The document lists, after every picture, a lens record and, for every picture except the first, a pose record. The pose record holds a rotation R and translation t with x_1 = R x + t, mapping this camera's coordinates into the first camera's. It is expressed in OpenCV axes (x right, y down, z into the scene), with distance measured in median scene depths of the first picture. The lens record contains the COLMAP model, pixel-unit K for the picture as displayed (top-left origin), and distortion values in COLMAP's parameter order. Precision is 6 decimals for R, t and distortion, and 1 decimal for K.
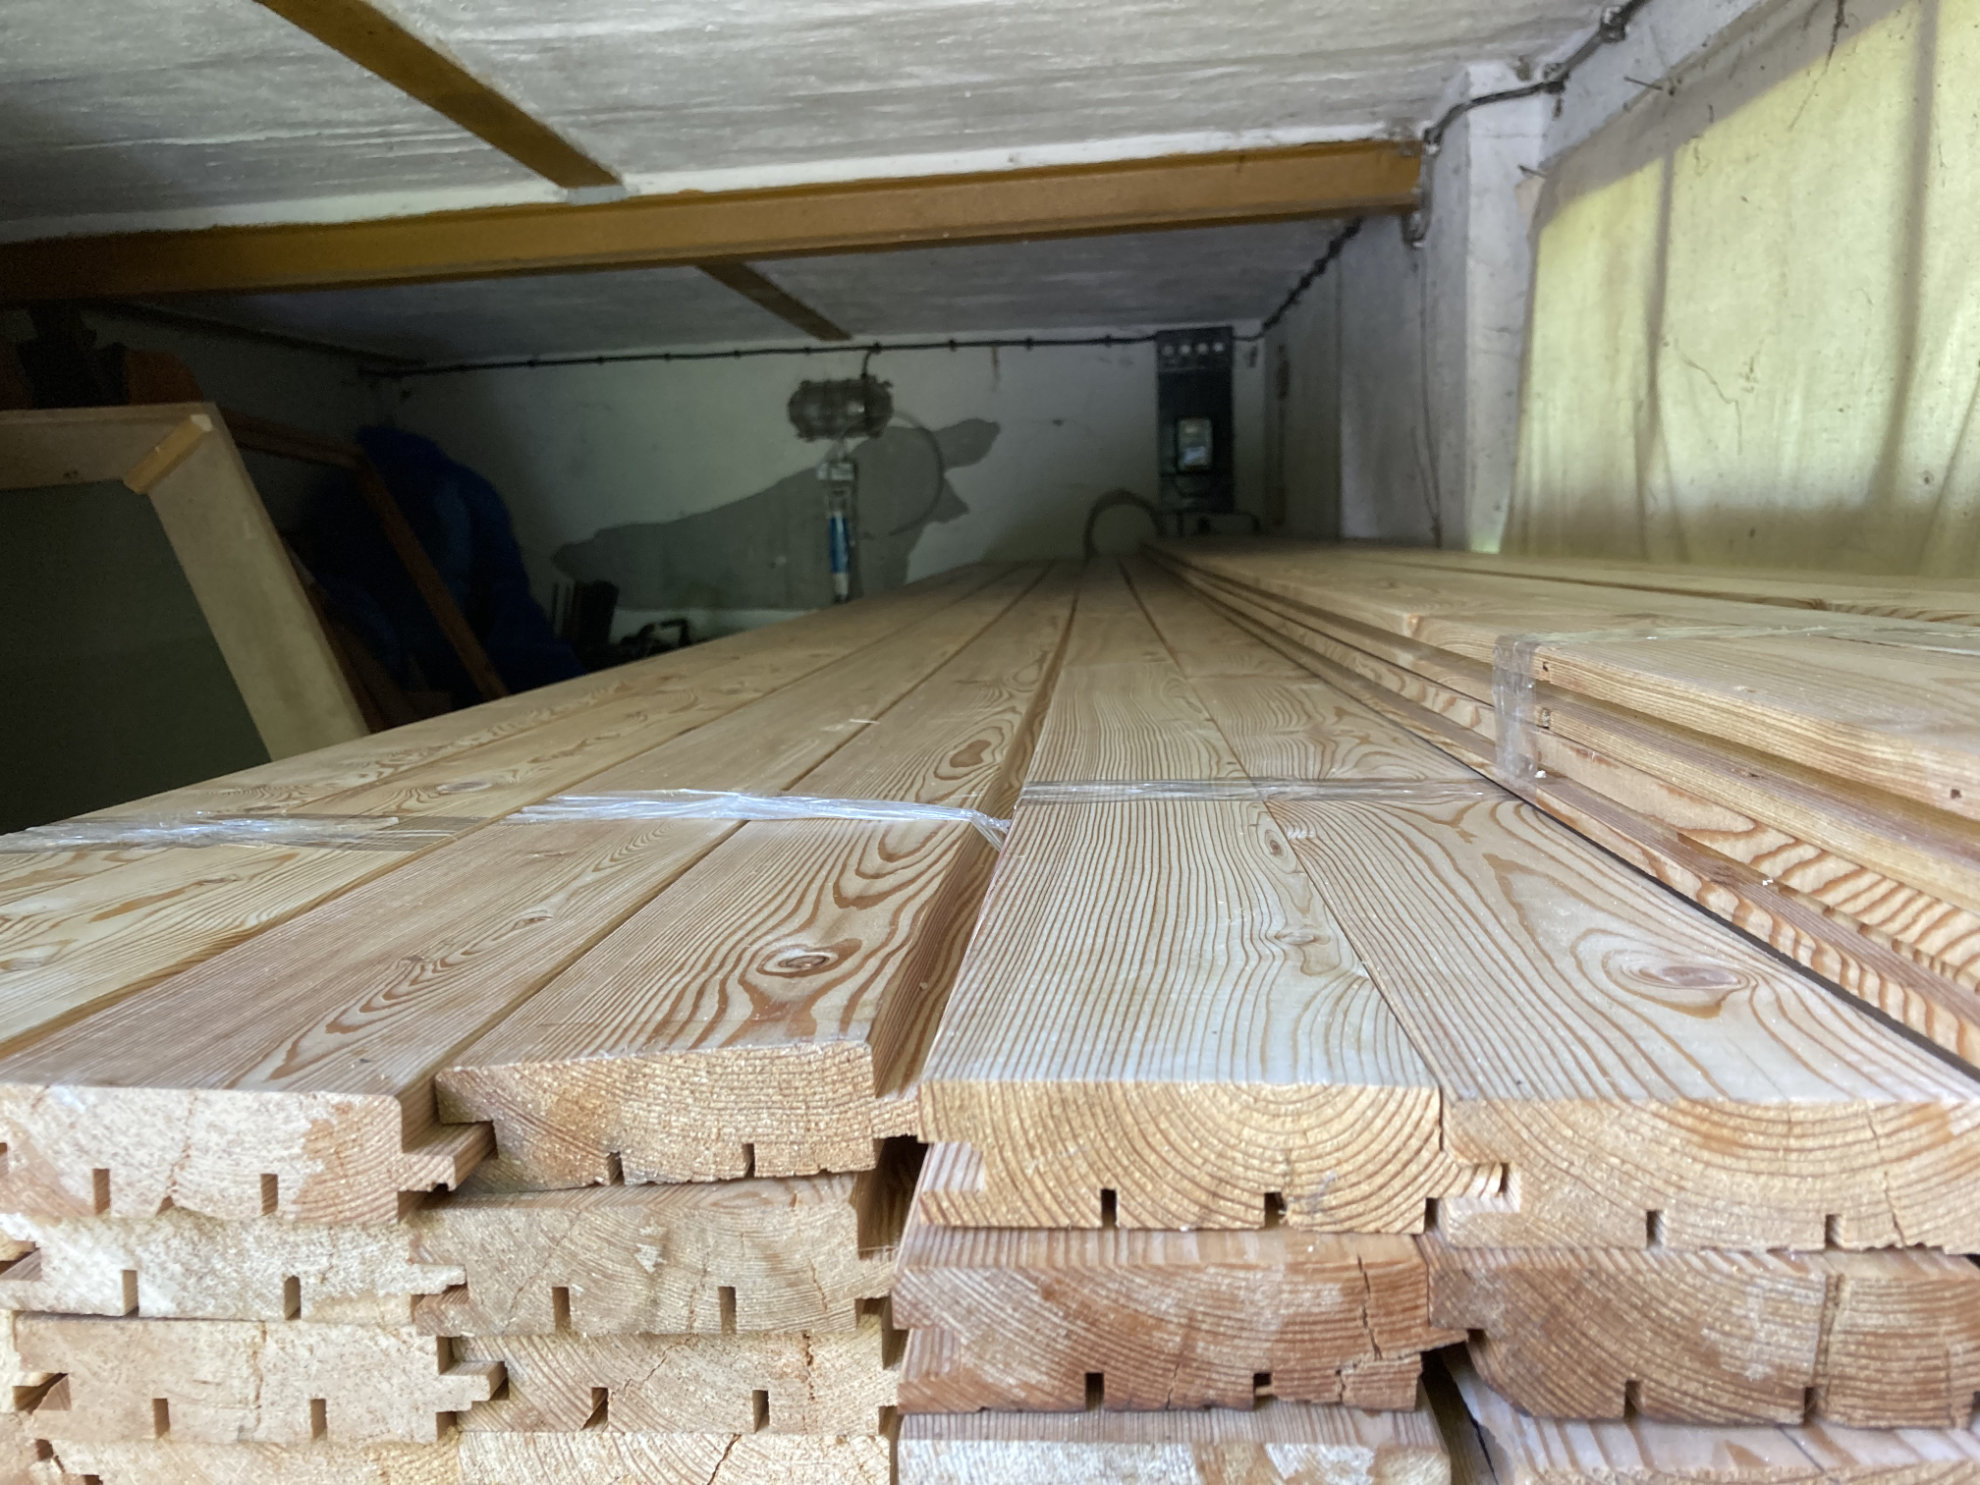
lens RADIAL K [[1657.2, 0, 990.0], [0, 1657.2, 742.5], [0, 0, 1]] dist [-0.004219, 0.021042]
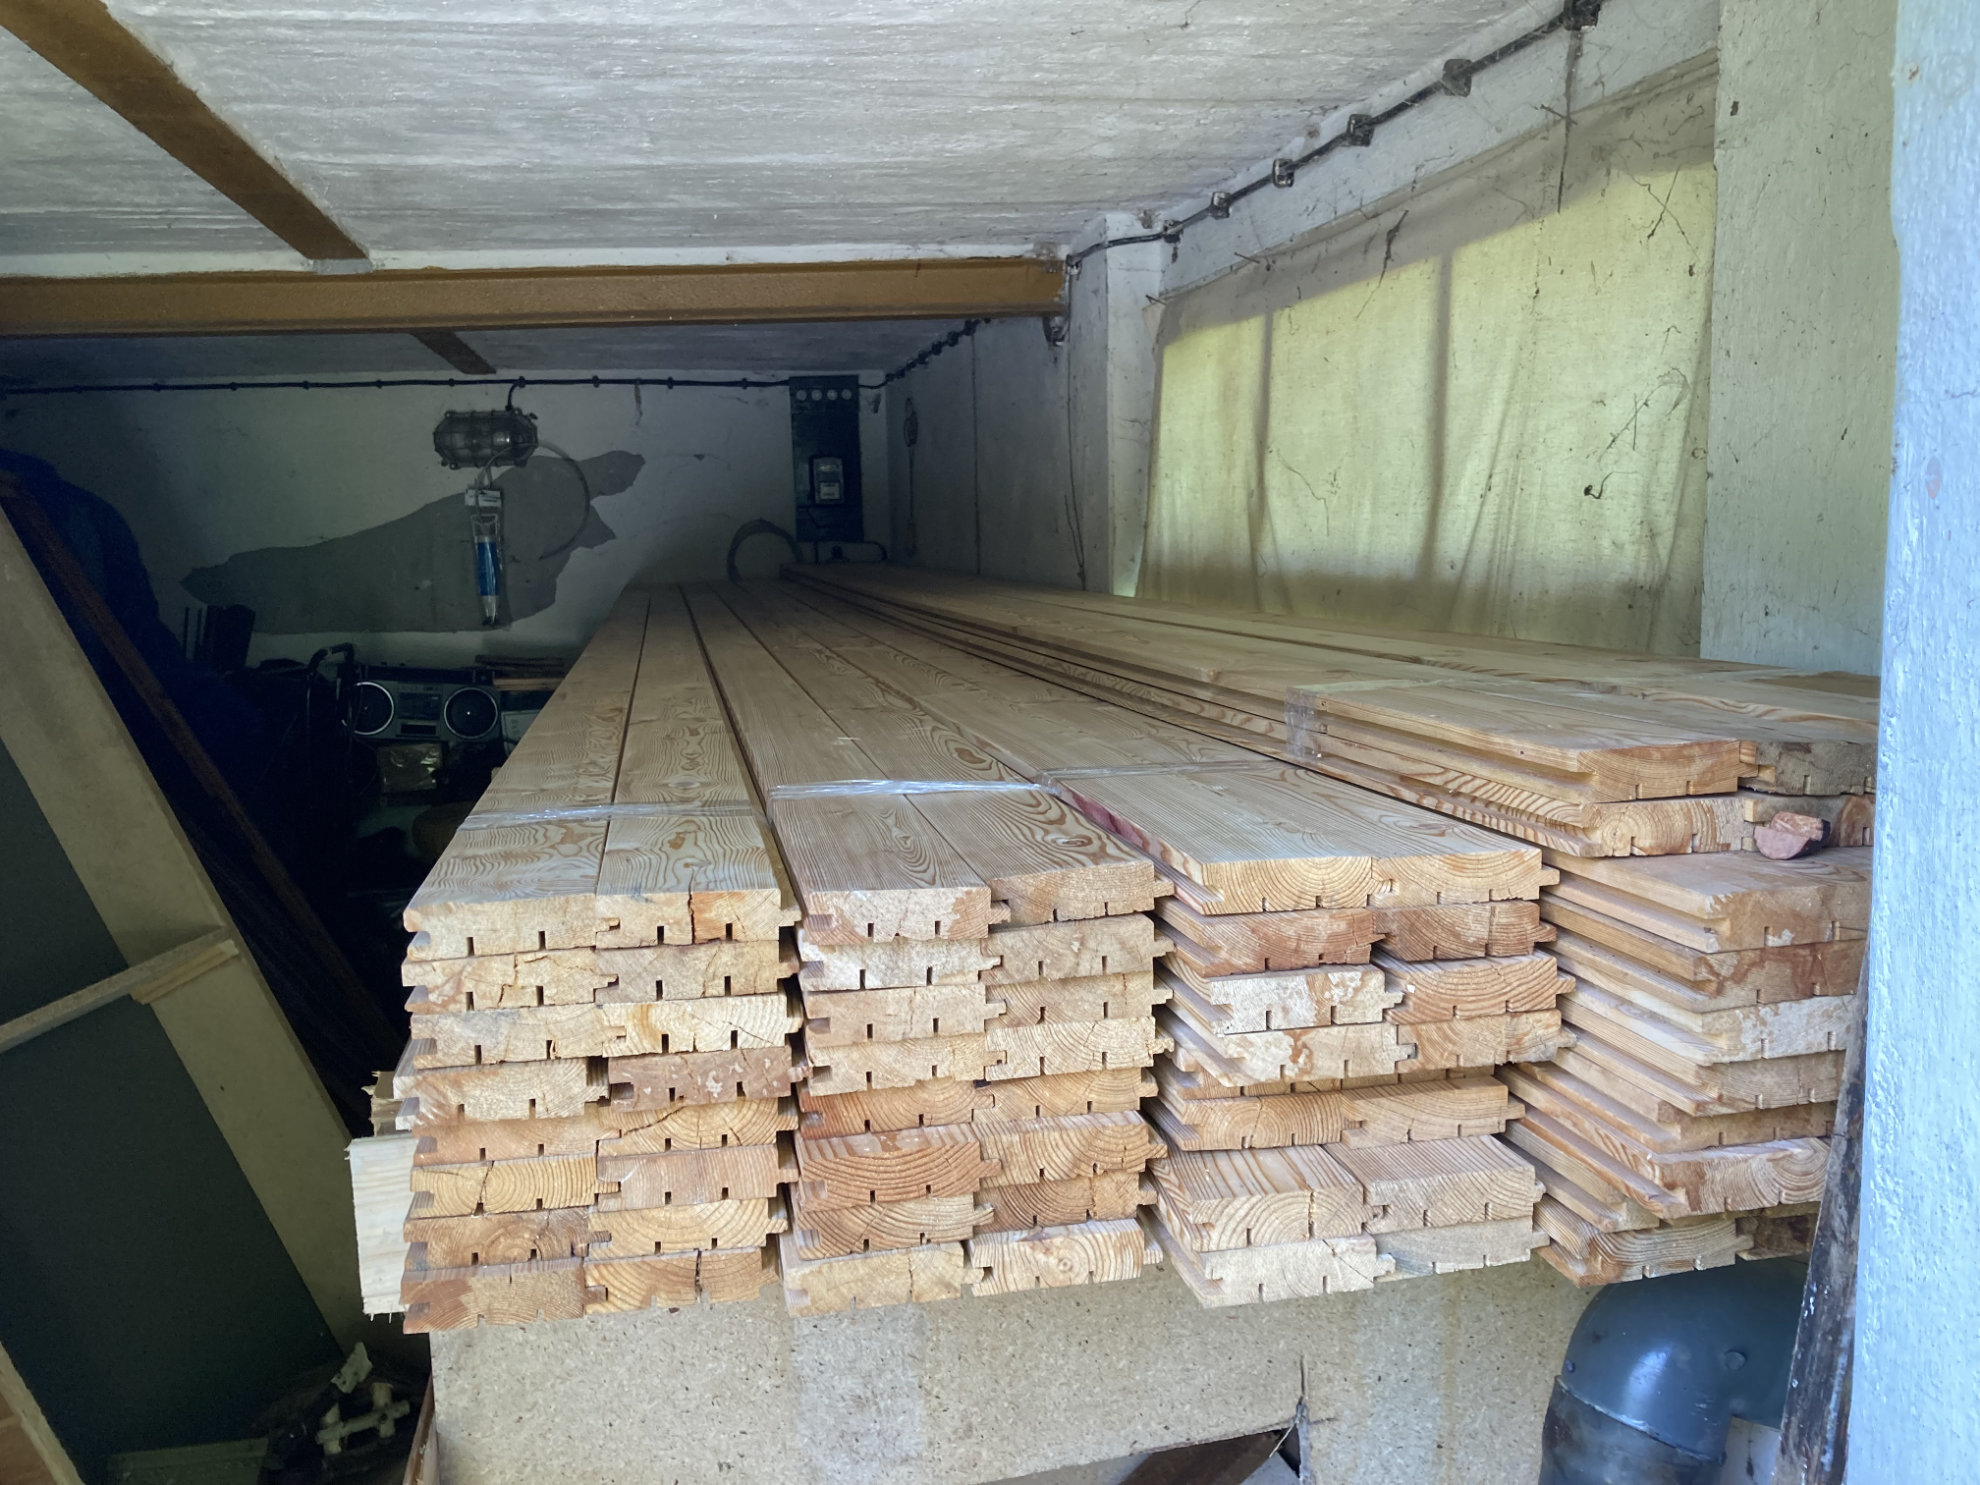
lens RADIAL K [[1627.4, 0, 990.0], [0, 1627.4, 742.5], [0, 0, 1]] dist [0.059624, -0.172509]
pose [[0.965829, -0.025455, 0.257928, -0.170885], [0.026528, 0.999648, -0.000682, -0.001903], [-0.257820, 0.007501, 0.966164, -0.248424]]
